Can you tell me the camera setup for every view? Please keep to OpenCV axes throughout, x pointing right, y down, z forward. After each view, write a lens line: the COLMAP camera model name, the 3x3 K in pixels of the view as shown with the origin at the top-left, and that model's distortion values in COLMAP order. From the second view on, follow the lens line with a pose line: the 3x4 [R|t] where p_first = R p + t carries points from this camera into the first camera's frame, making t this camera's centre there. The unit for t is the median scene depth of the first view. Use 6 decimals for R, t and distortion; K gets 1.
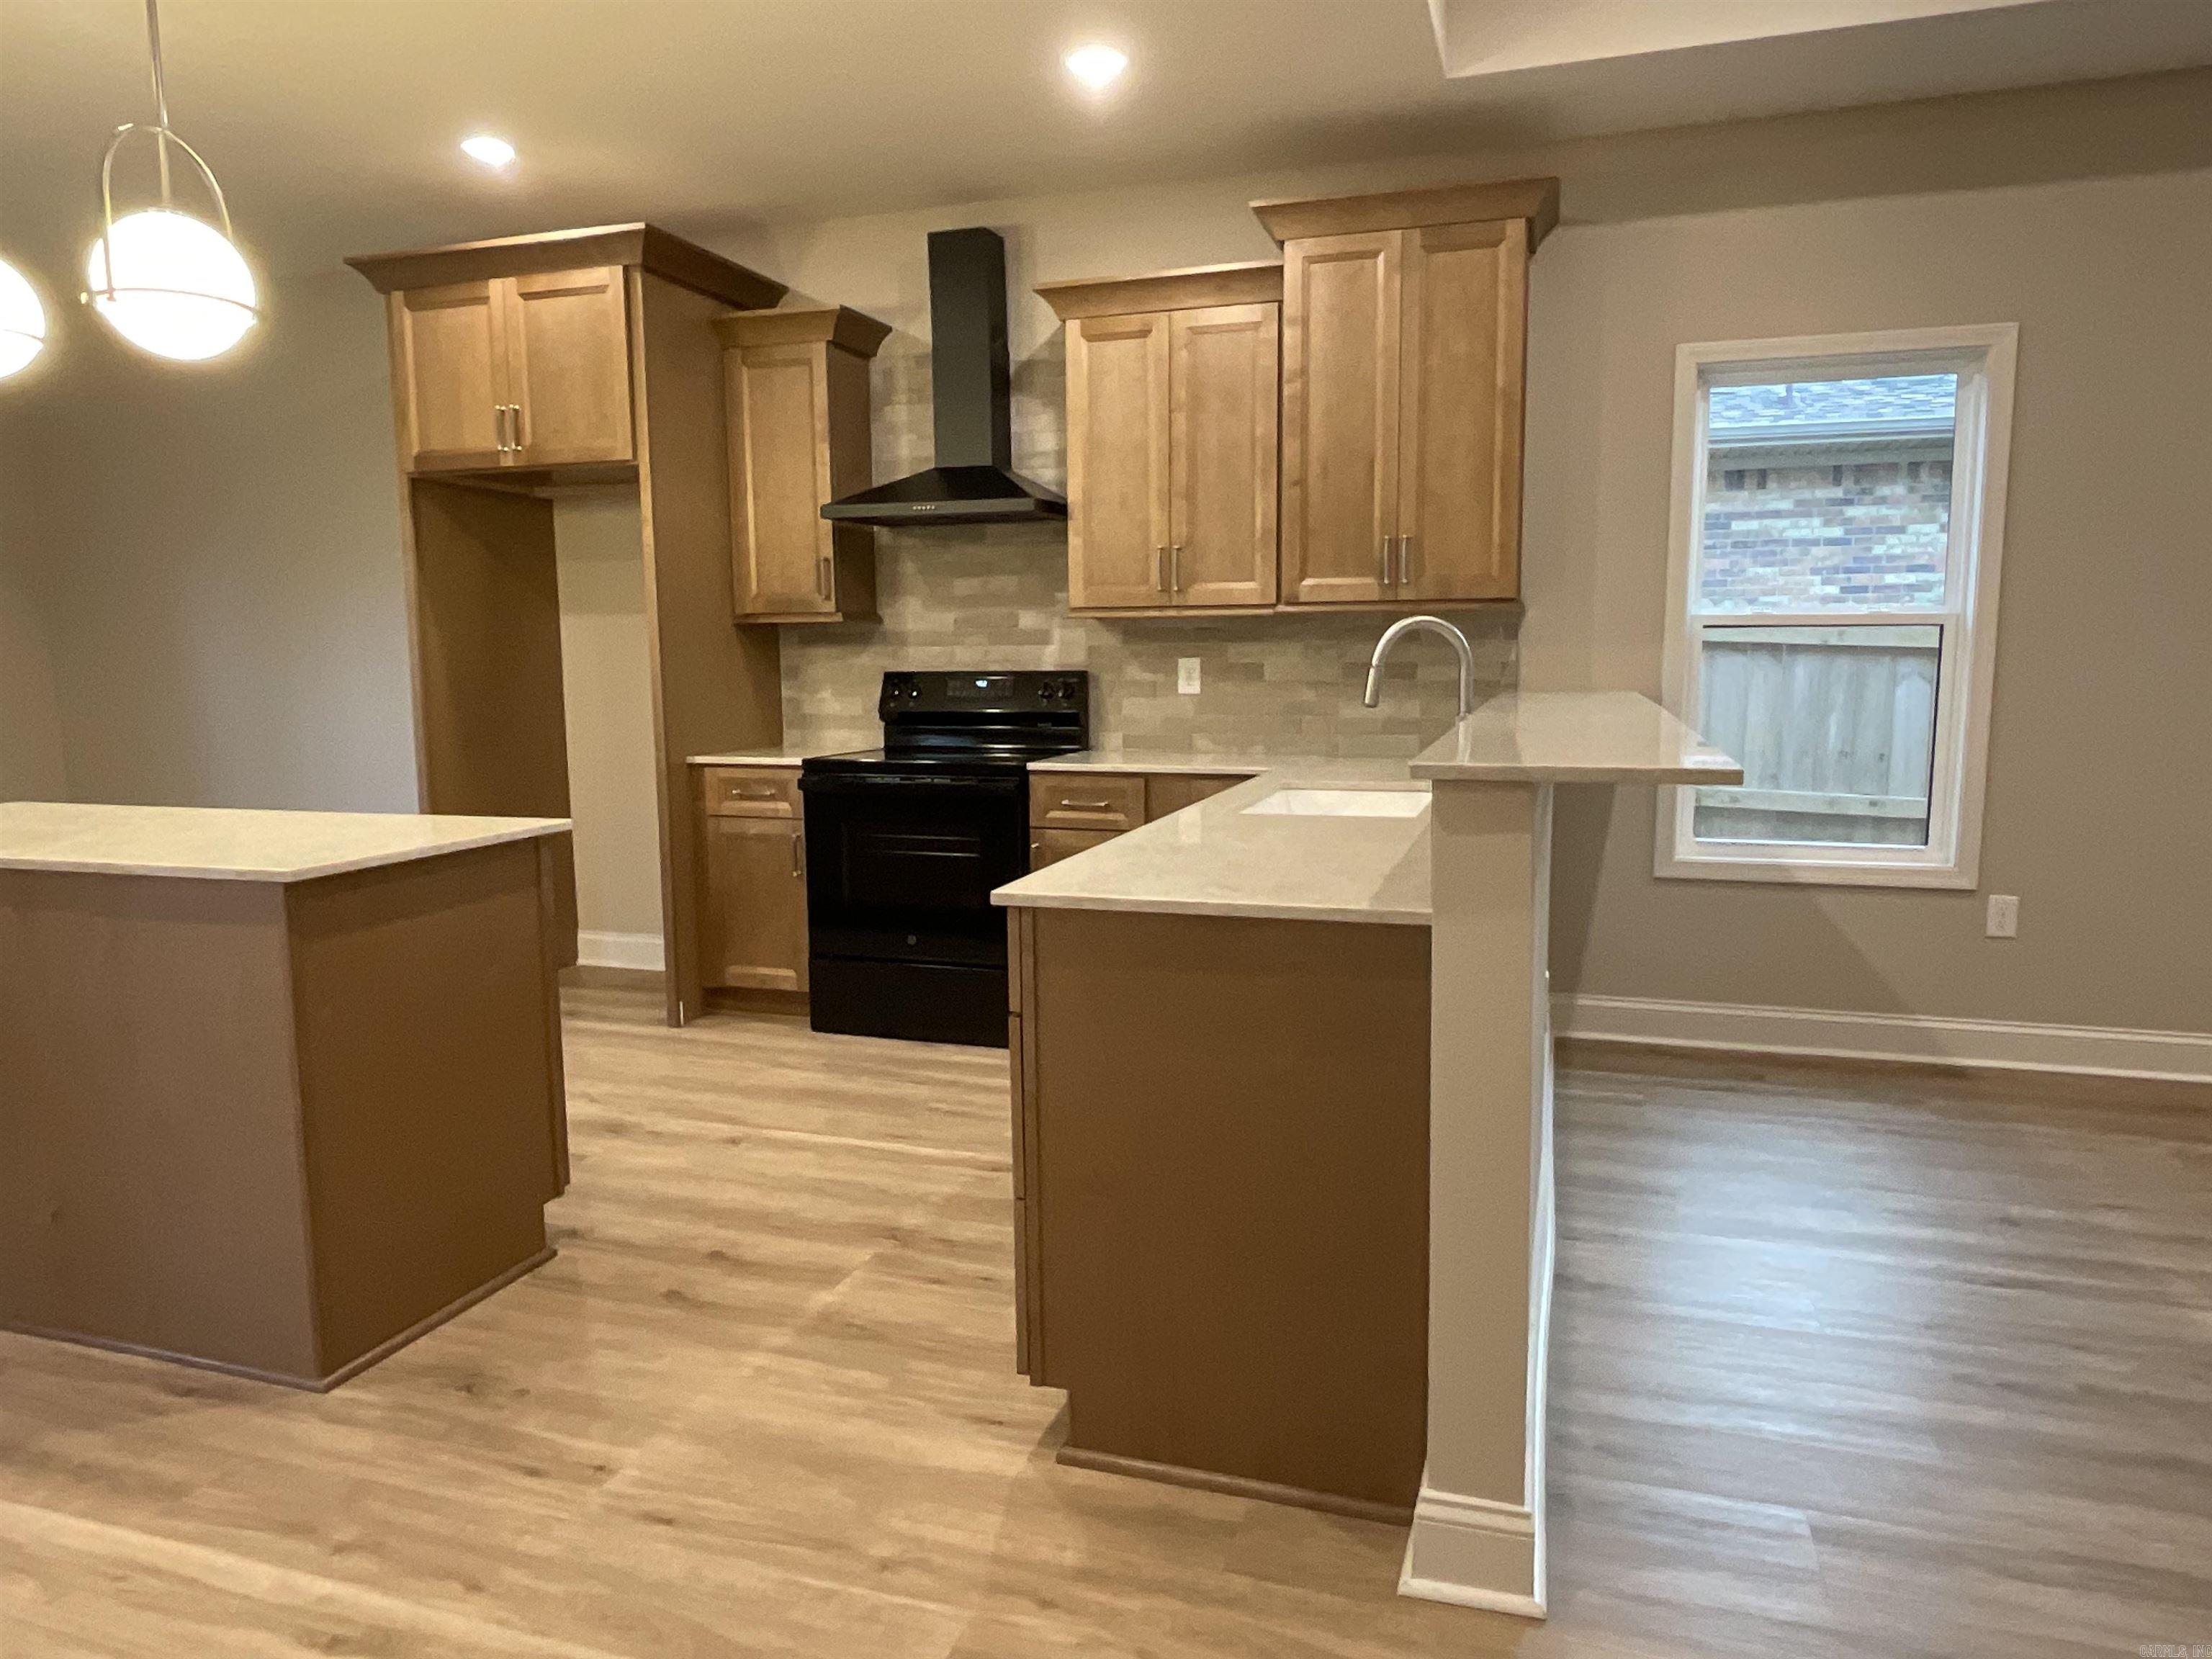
lens RADIAL K [[1416.3, 0, 1105.1], [0, 1416.3, 825.6], [0, 0, 1]] dist [-0.006788, 0.010661]
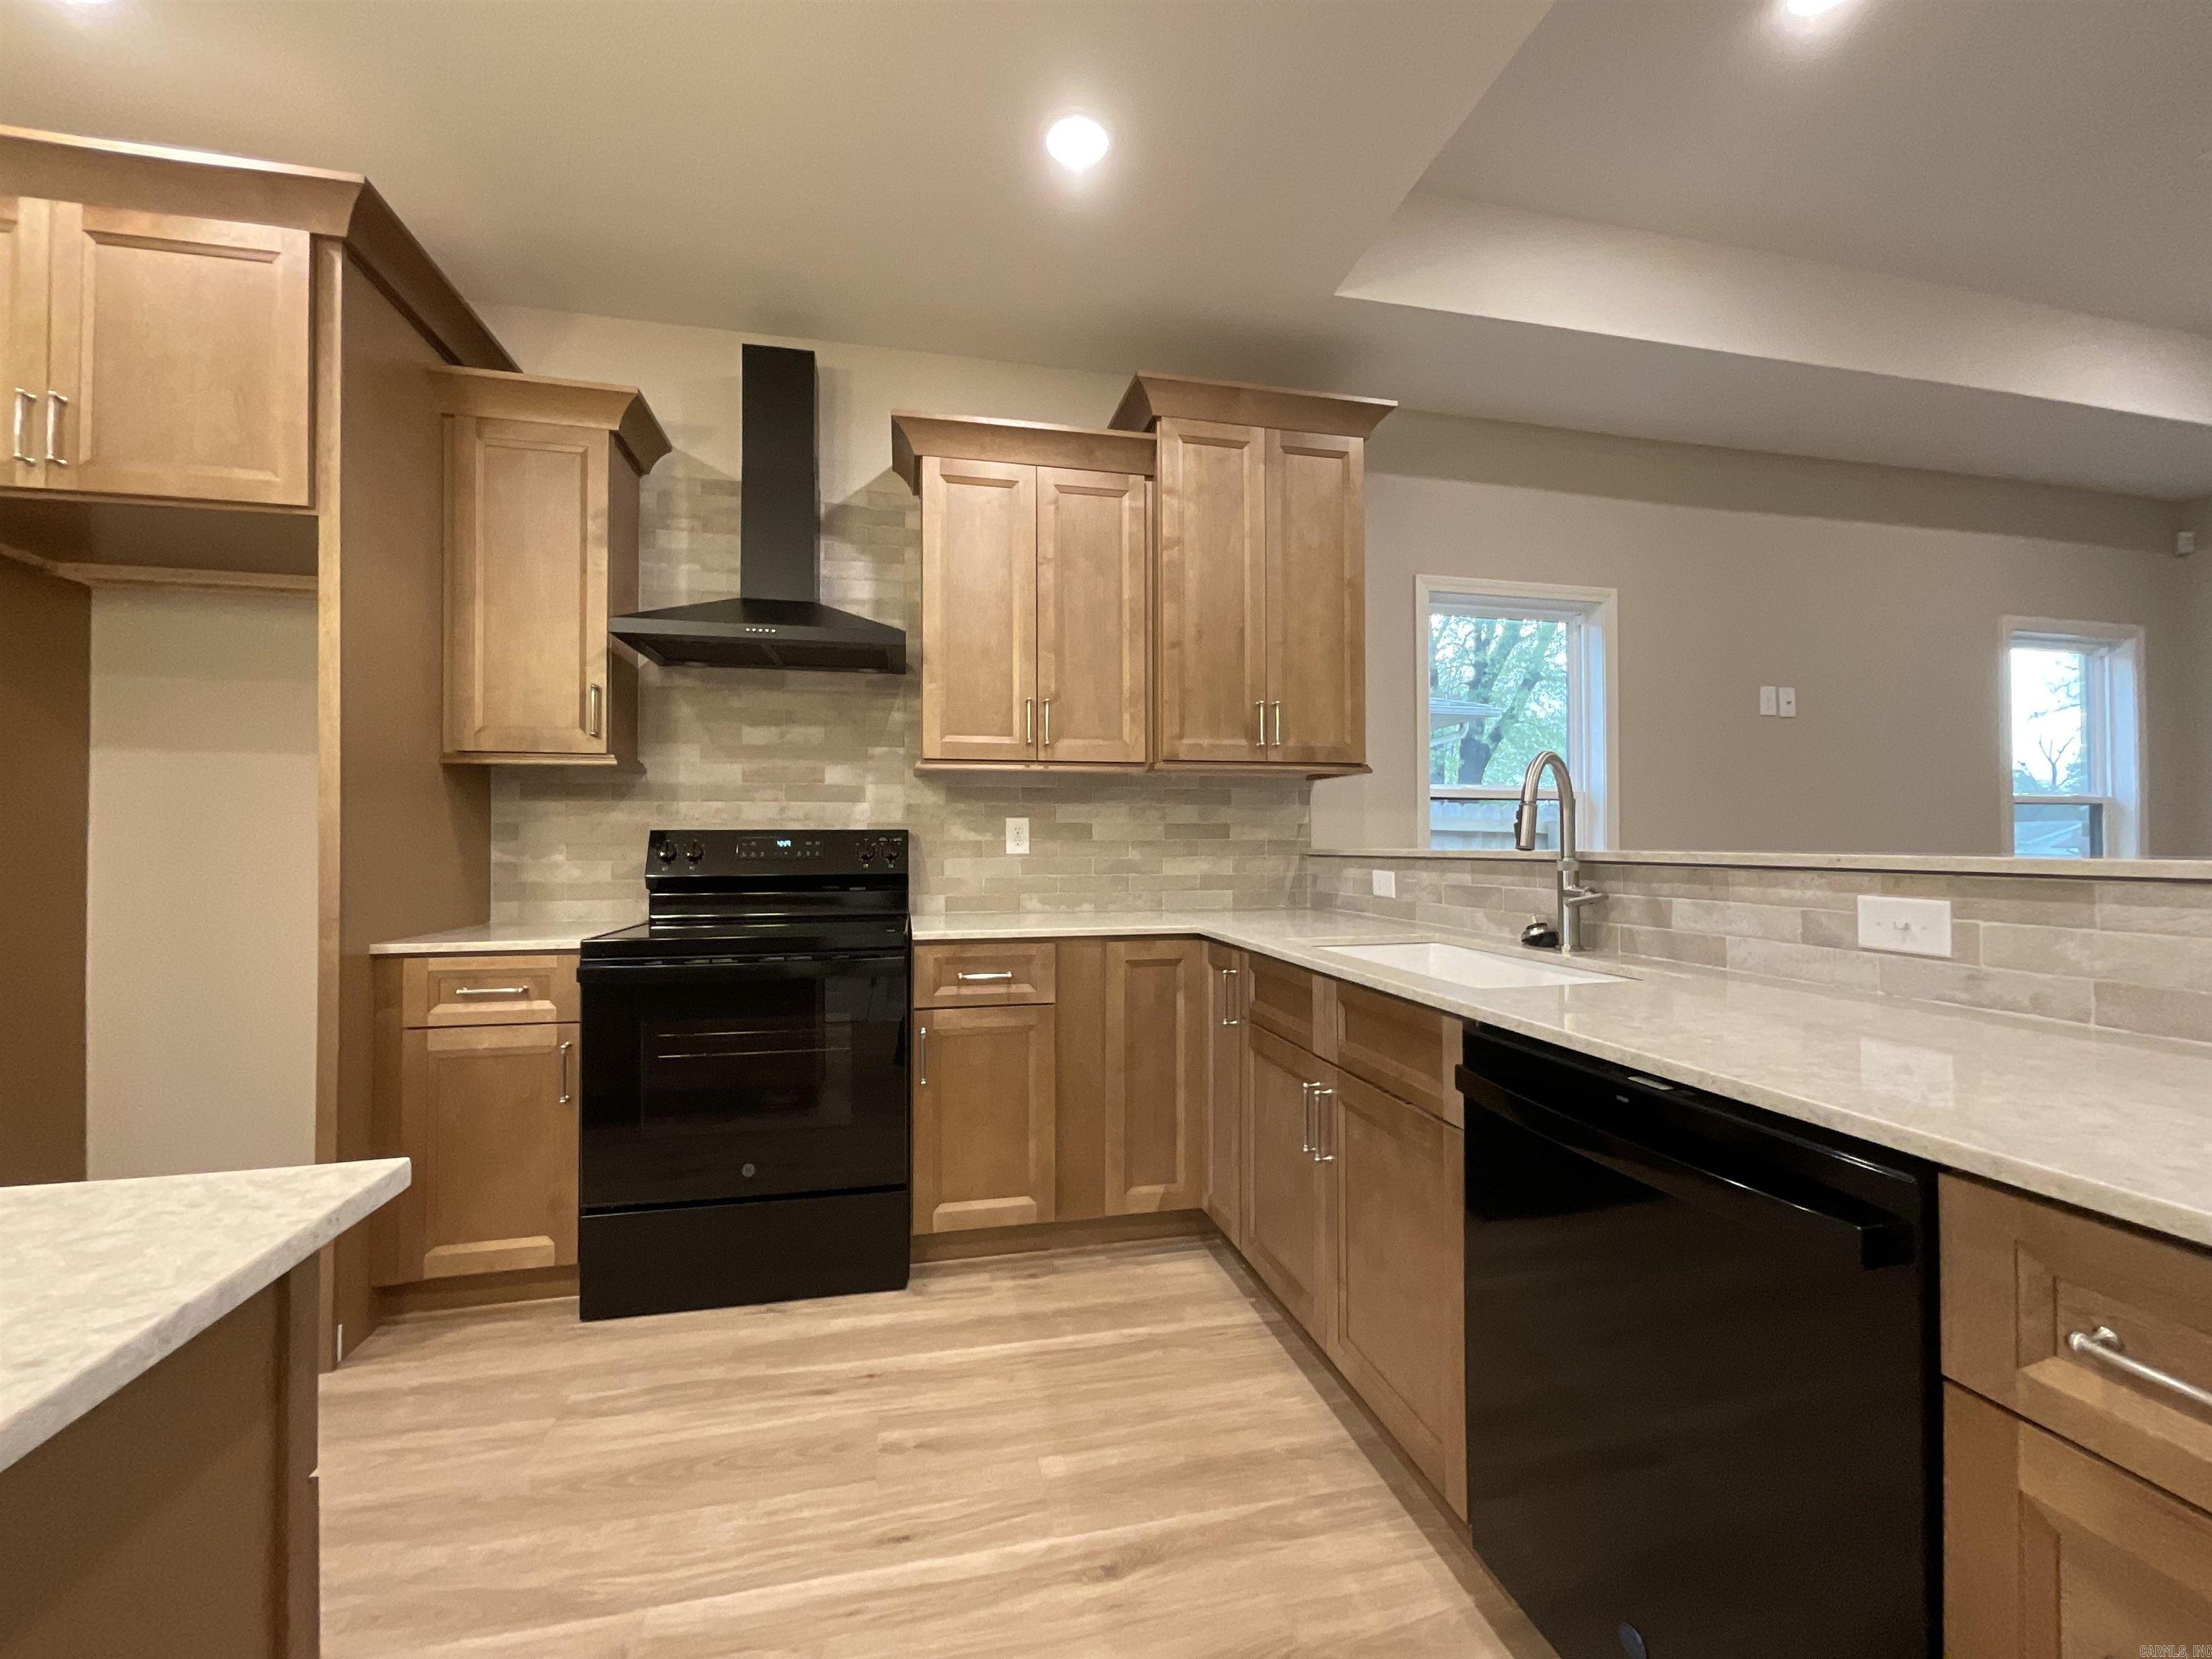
lens RADIAL K [[894.9, 0, 1111.3], [0, 894.9, 826.0], [0, 0, 1]] dist [-0.002636, -0.000392]
pose [[0.858381, 0.014022, 0.512821, -0.219621], [0.059524, 0.990153, -0.126708, -0.030745], [-0.509547, 0.139289, 0.849094, 0.461241]]
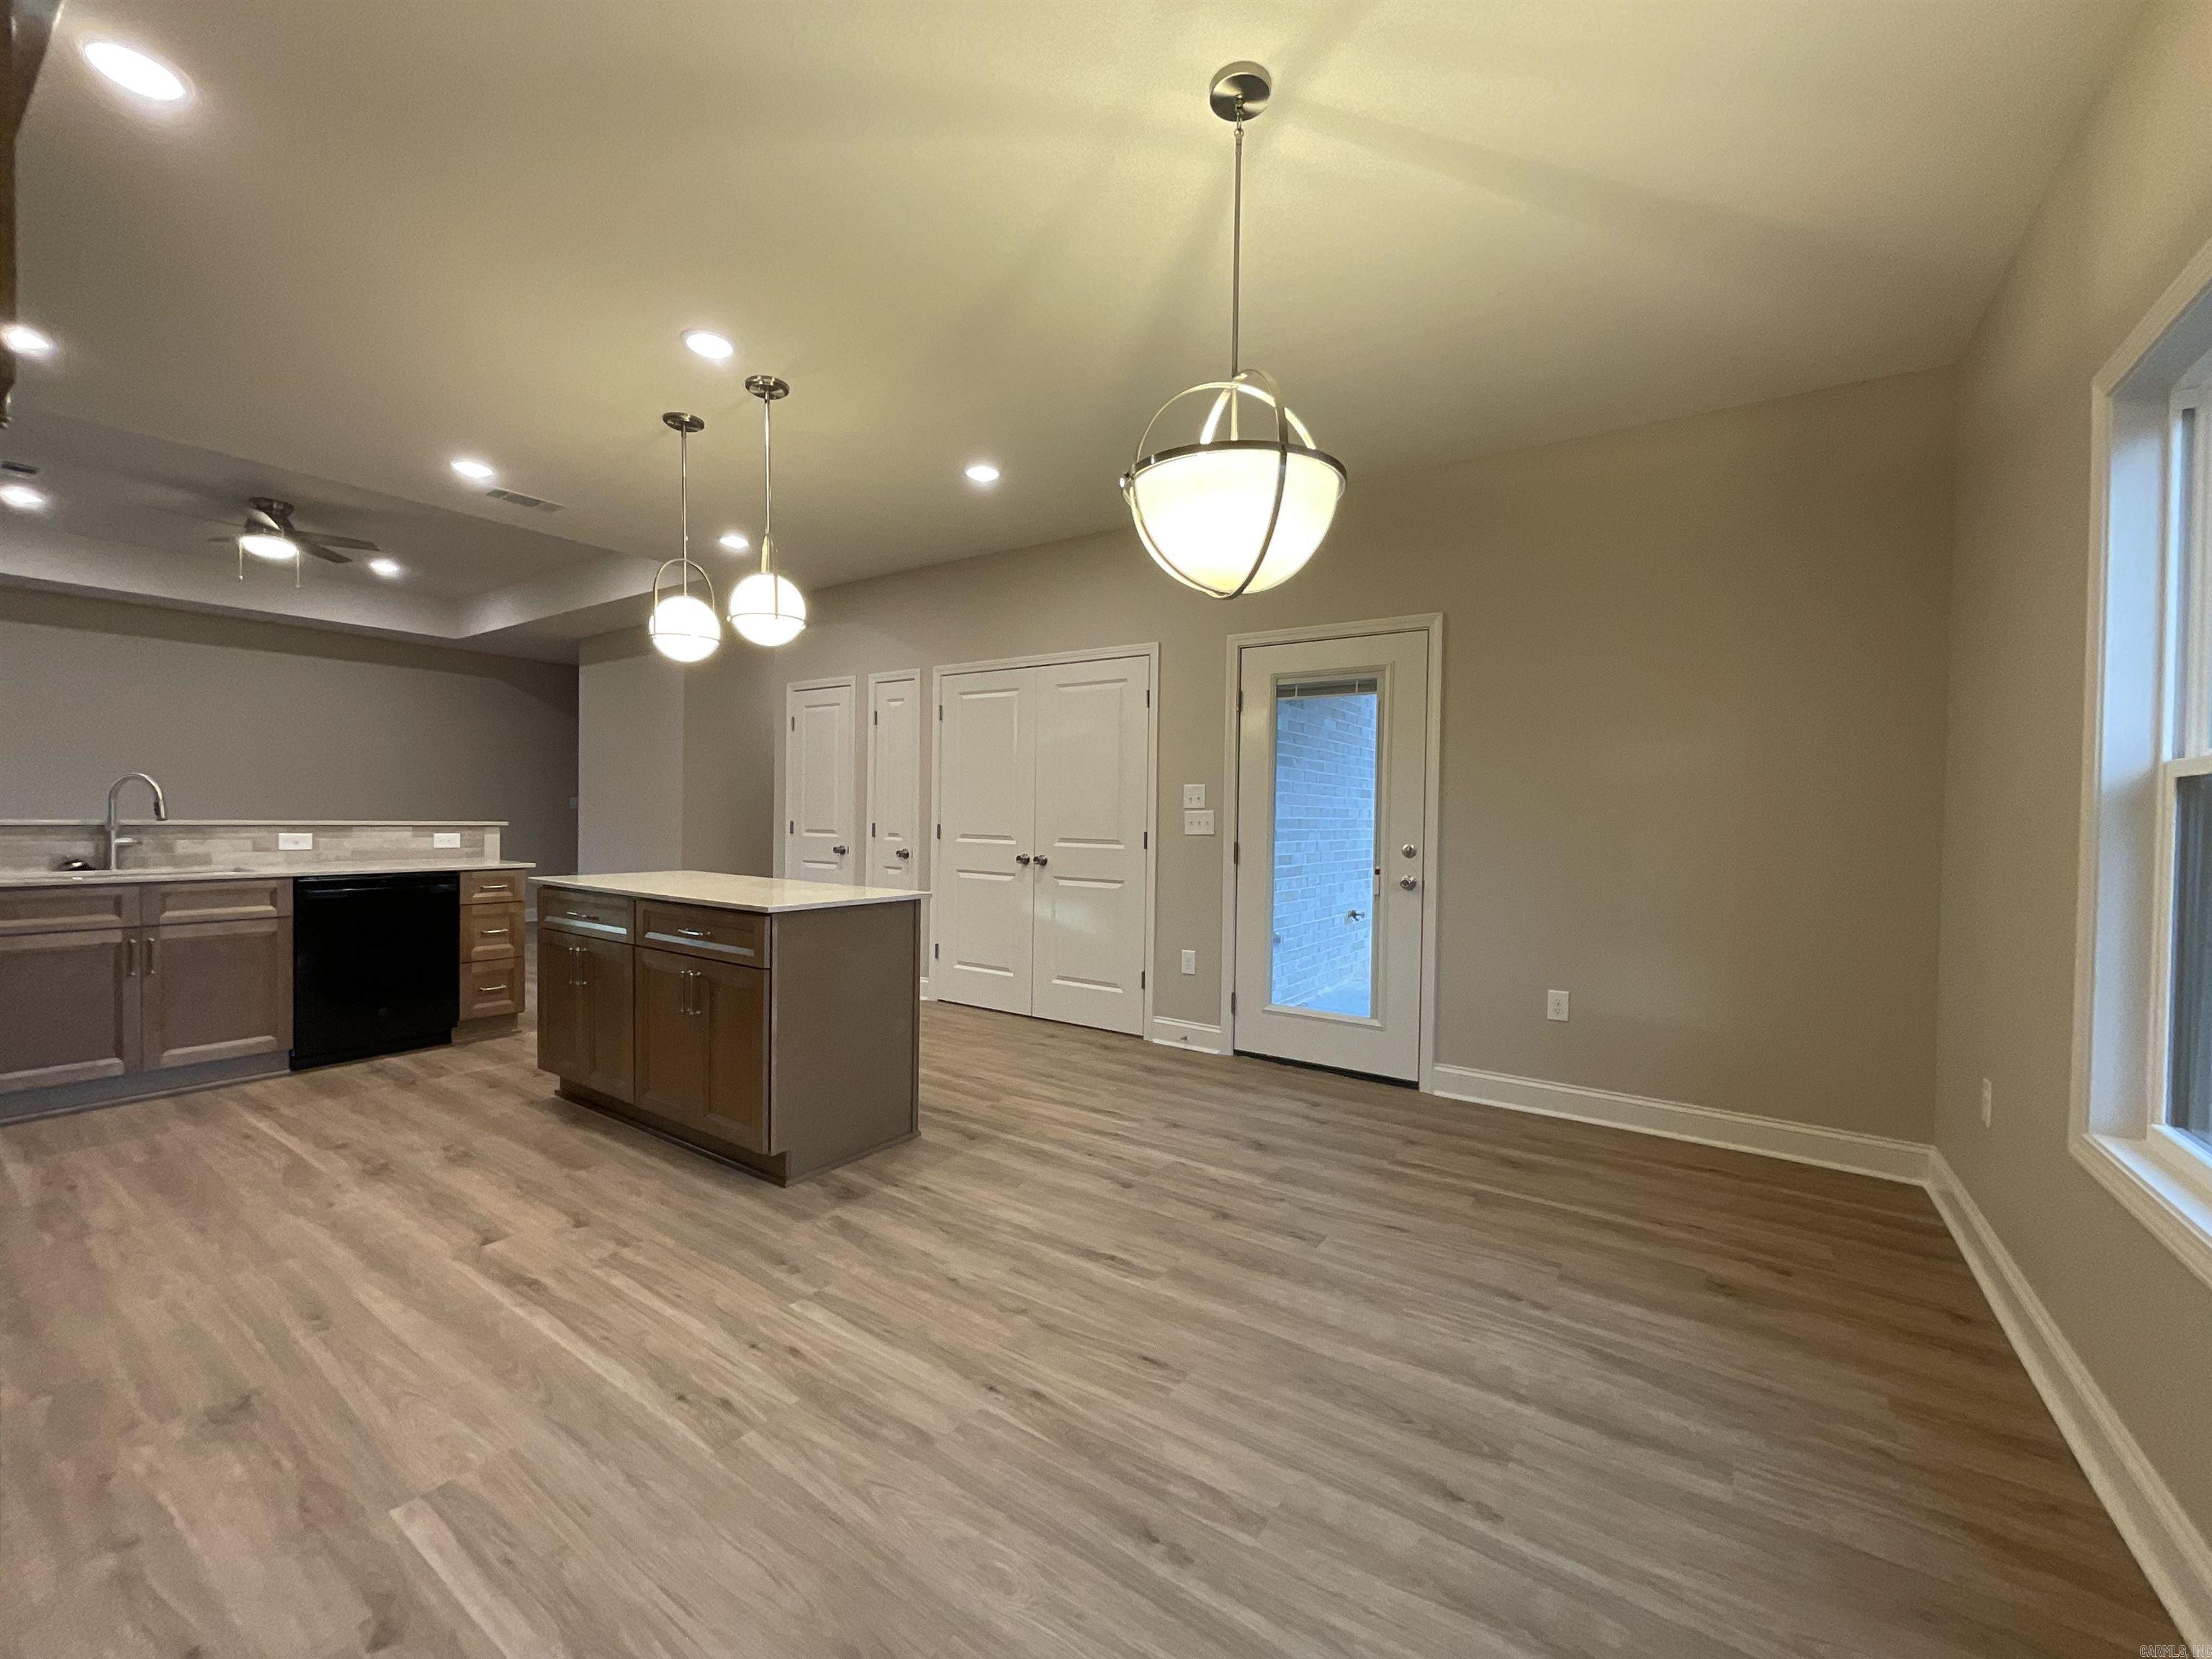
lens RADIAL K [[894.9, 0, 1106.5], [0, 894.9, 829.1], [0, 0, 1]] dist [-0.002636, -0.000392]
pose [[-0.959737, -0.005311, 0.280850, -0.960735], [0.033032, 0.990751, 0.131613, -0.131617], [-0.278952, 0.135591, -0.950685, 1.251980]]
